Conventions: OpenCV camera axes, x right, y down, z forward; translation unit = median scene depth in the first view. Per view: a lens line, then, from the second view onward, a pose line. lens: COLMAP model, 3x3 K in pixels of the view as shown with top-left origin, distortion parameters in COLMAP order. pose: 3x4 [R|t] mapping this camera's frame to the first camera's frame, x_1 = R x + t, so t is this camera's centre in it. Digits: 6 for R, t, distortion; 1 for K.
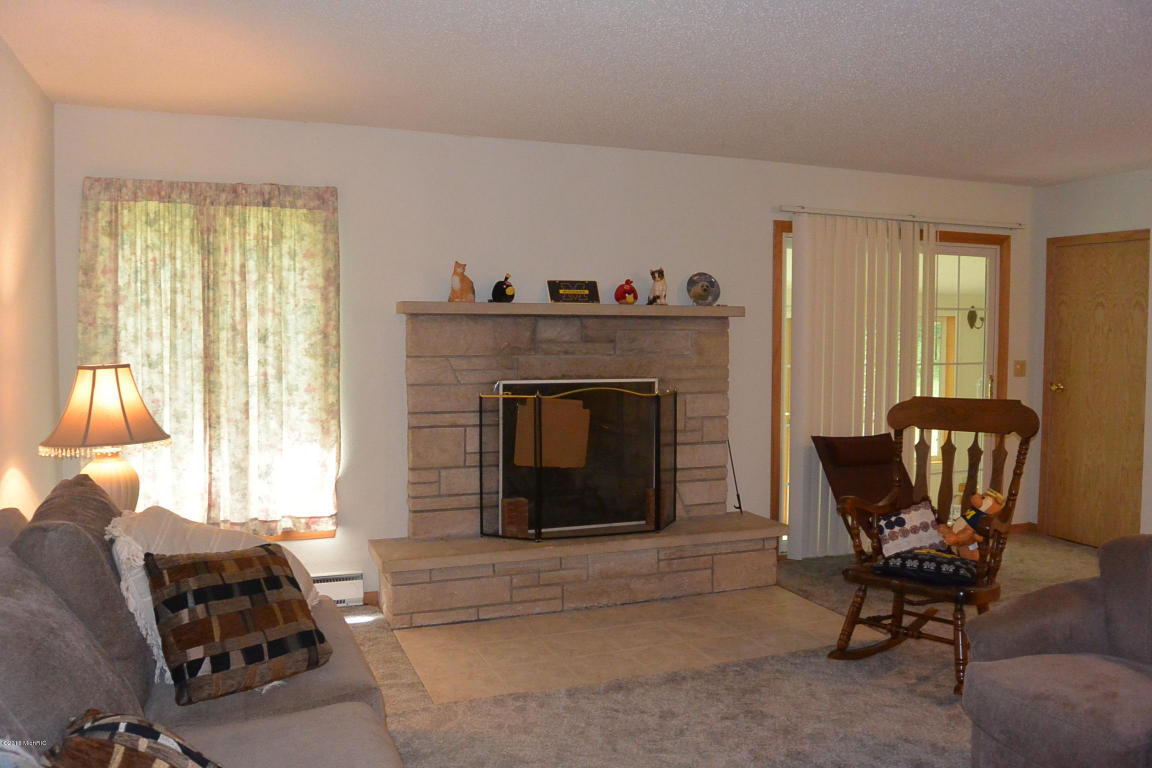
lens RADIAL K [[890.0, 0, 574.6], [0, 890.0, 382.6], [0, 0, 1]] dist [-0.076956, 0.020198]
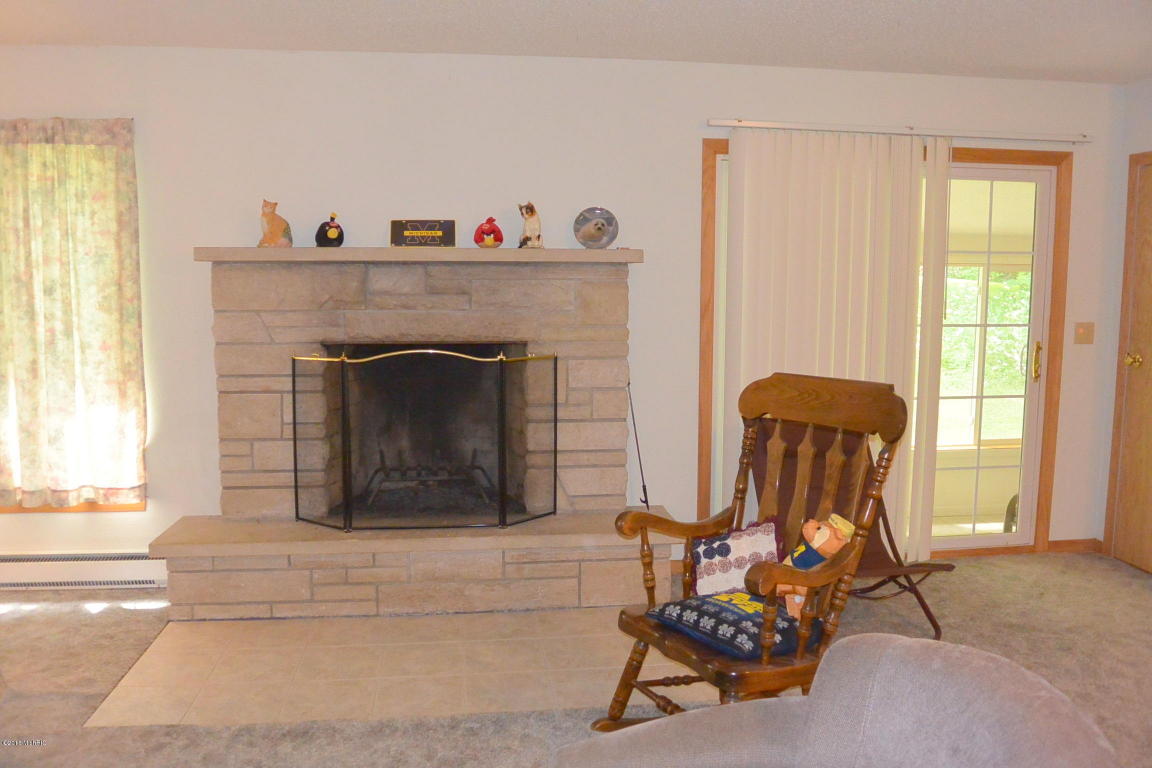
lens RADIAL K [[890.0, 0, 572.5], [0, 890.0, 380.1], [0, 0, 1]] dist [-0.076956, 0.020198]
pose [[0.970542, 0.027446, -0.239365, 0.356567], [-0.014666, 0.998378, 0.055008, -0.013950], [0.240487, -0.049877, 0.969370, 0.240351]]
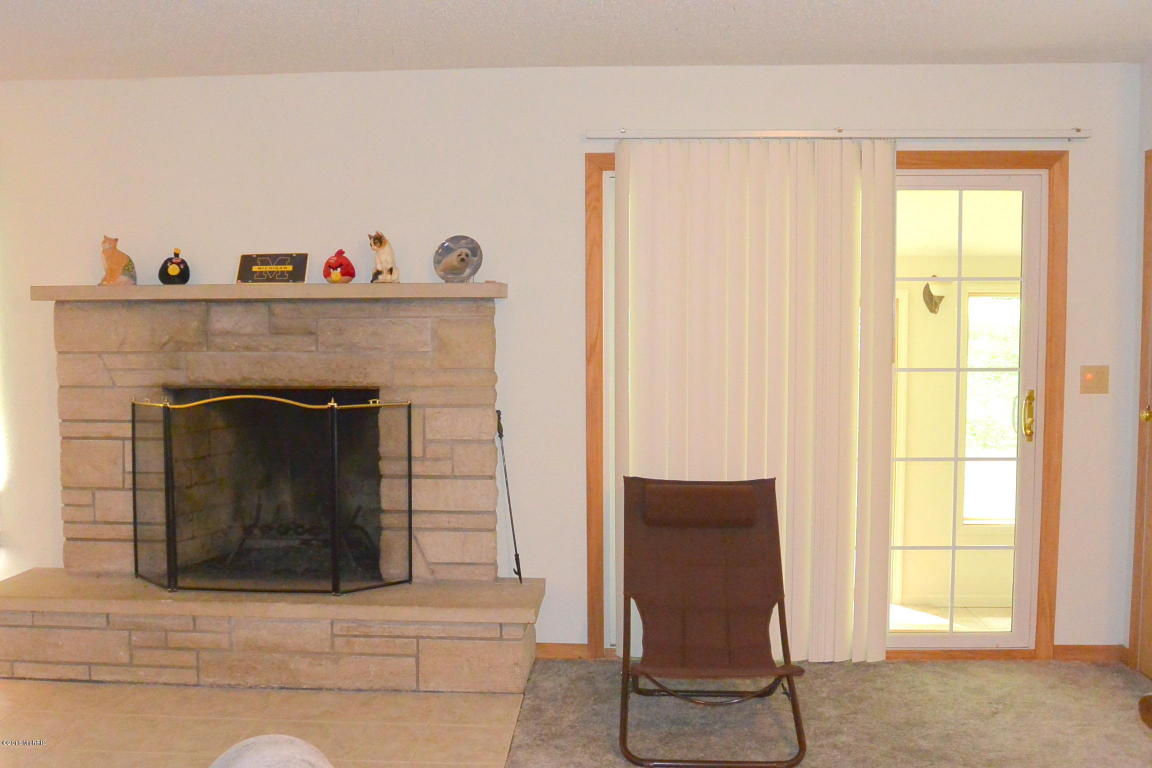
lens RADIAL K [[1008.6, 0, 580.6], [0, 1008.6, 385.8], [0, 0, 1]] dist [-0.074235, 0.038025]
pose [[0.911115, 0.022353, -0.411546, 0.630379], [-0.018617, 0.999741, 0.013086, -0.019009], [0.411732, -0.004261, 0.911295, 0.348448]]
